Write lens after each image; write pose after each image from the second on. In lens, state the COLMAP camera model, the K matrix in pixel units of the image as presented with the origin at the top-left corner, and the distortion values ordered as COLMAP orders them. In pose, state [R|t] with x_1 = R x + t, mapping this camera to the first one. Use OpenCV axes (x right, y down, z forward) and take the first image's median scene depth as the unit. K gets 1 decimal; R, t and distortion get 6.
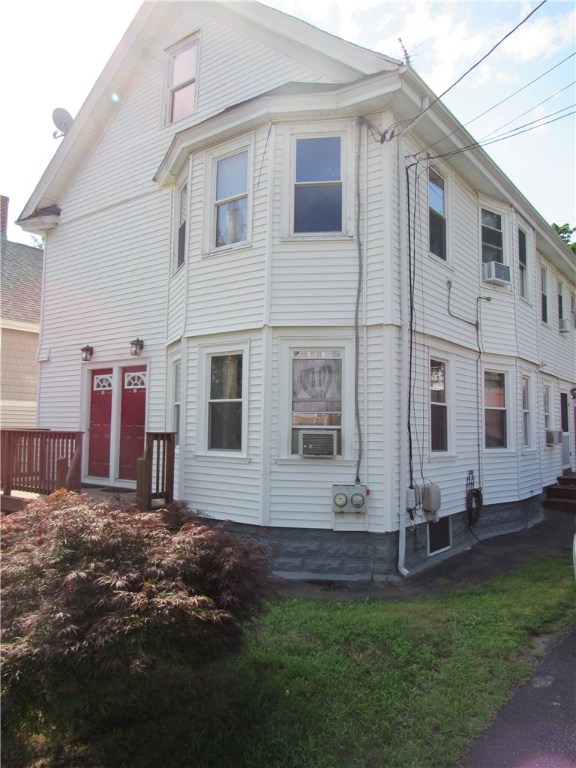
lens RADIAL K [[581.2, 0, 288.4], [0, 581.2, 381.1], [0, 0, 1]] dist [-0.050727, 0.019756]
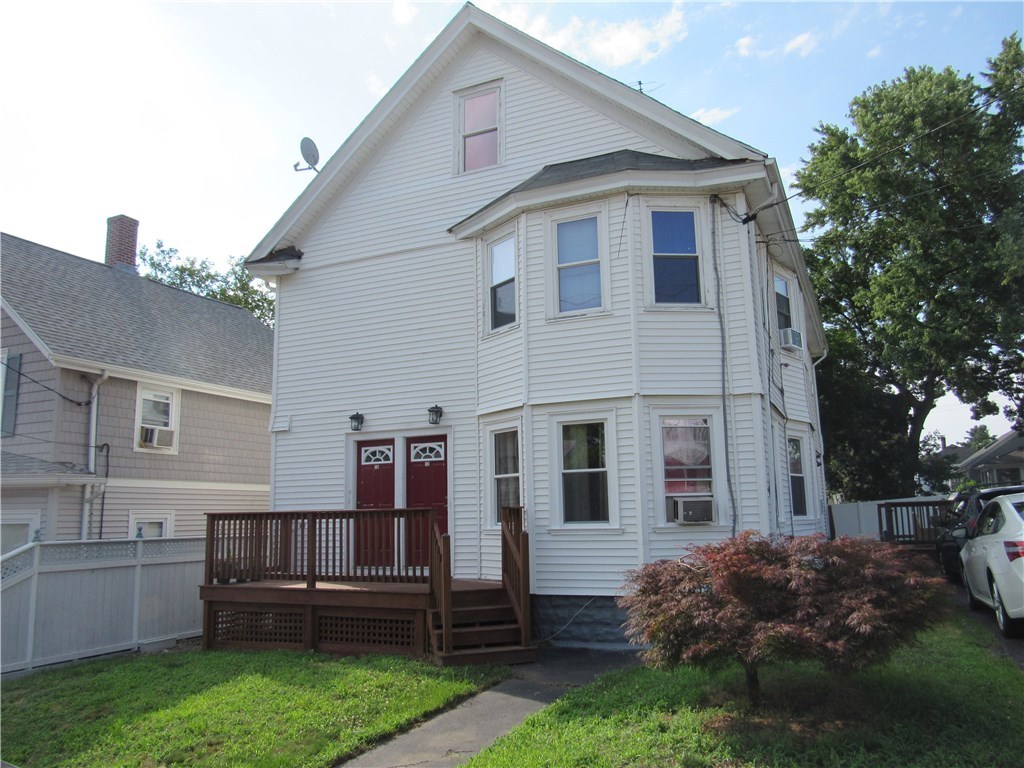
lens RADIAL K [[774.9, 0, 516.9], [0, 774.9, 382.7], [0, 0, 1]] dist [-0.050727, 0.019756]
pose [[0.976343, 0.005631, 0.216154, -0.485700], [0.014552, 0.995683, -0.091667, 0.004132], [-0.215737, 0.092644, 0.972047, -0.235581]]
